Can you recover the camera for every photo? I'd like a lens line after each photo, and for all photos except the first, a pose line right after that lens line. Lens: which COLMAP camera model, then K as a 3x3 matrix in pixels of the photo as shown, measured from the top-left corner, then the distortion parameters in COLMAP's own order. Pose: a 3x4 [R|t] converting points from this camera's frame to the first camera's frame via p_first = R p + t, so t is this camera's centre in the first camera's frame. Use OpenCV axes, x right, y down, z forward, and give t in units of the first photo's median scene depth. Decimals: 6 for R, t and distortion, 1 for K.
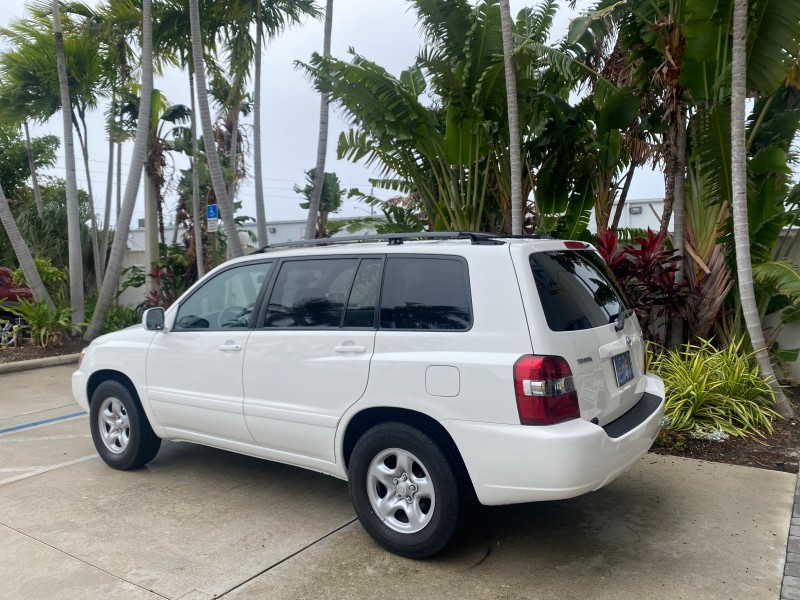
lens RADIAL K [[611.5, 0, 399.1], [0, 611.5, 293.8], [0, 0, 1]] dist [0.008118, -0.007386]
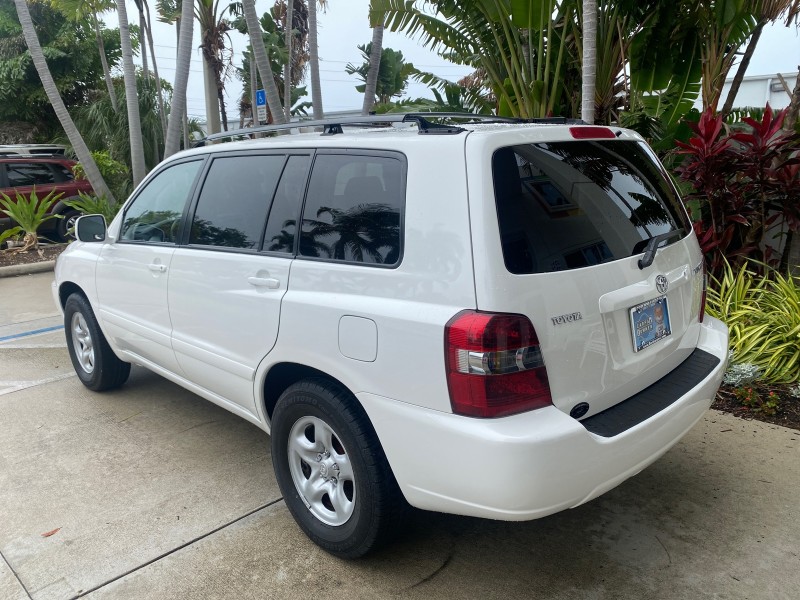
lens RADIAL K [[630.6, 0, 402.1], [0, 630.6, 267.7], [0, 0, 1]] dist [0.003168, 0.002462]
pose [[0.985451, 0.024669, -0.168159, 0.133718], [-0.002473, 0.991387, 0.130942, -0.015710], [0.169941, -0.128621, 0.977024, 0.188776]]
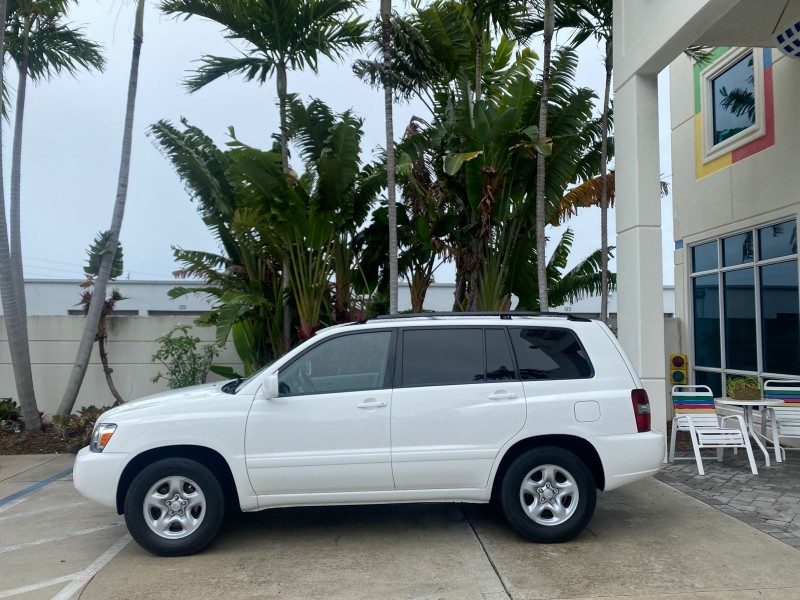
lens RADIAL K [[611.5, 0, 399.1], [0, 611.5, 293.8], [0, 0, 1]] dist [0.008118, -0.007386]
pose [[0.787888, 0.052262, 0.613597, -0.728000], [0.024099, 0.993012, -0.115522, 0.011308], [-0.615347, 0.105806, 0.781123, 0.041556]]
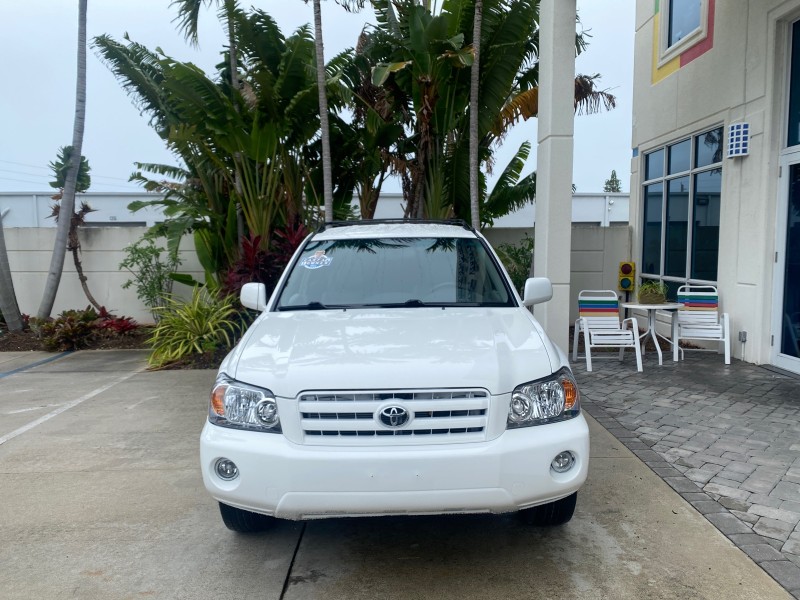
lens RADIAL K [[611.5, 0, 399.1], [0, 611.5, 293.8], [0, 0, 1]] dist [0.008118, -0.007386]
pose [[0.819291, -0.037918, 0.572122, -0.566091], [0.025454, 0.999232, 0.029775, 0.026030], [-0.572812, -0.009832, 0.819628, -0.195003]]
